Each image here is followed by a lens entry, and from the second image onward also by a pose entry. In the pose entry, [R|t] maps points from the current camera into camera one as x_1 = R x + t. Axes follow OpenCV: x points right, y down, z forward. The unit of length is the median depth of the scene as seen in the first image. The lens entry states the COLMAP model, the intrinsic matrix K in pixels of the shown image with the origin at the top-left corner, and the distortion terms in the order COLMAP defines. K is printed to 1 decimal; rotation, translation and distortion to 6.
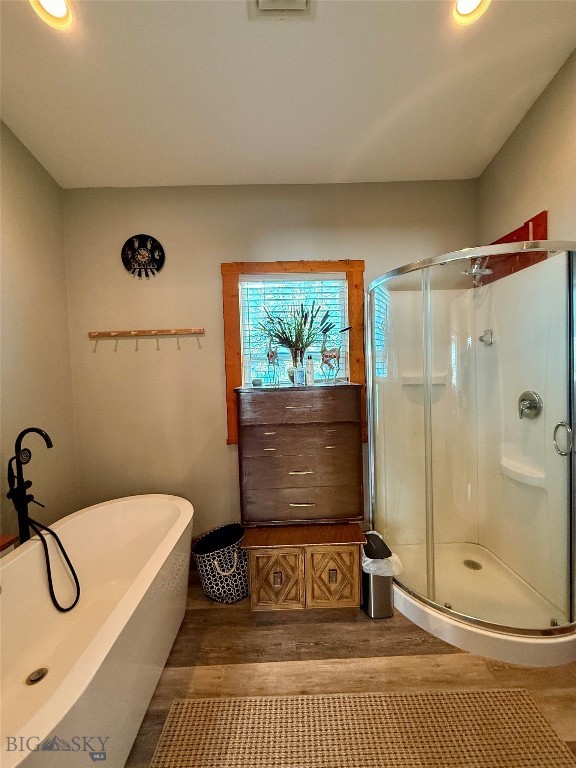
lens RADIAL K [[306.7, 0, 288.0], [0, 306.7, 386.2], [0, 0, 1]] dist [0.000430, 0.000384]
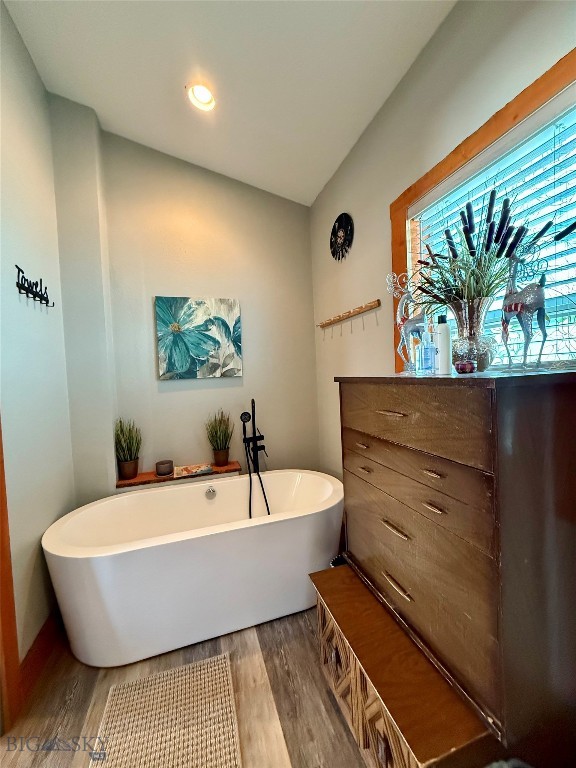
lens RADIAL K [[306.7, 0, 287.2], [0, 306.7, 380.8], [0, 0, 1]] dist [0.000430, 0.000384]
pose [[0.286274, 0.048616, -0.956913, 0.475481], [0.001816, 0.998683, 0.051282, -0.019767], [0.958146, -0.016418, 0.285809, 0.598918]]
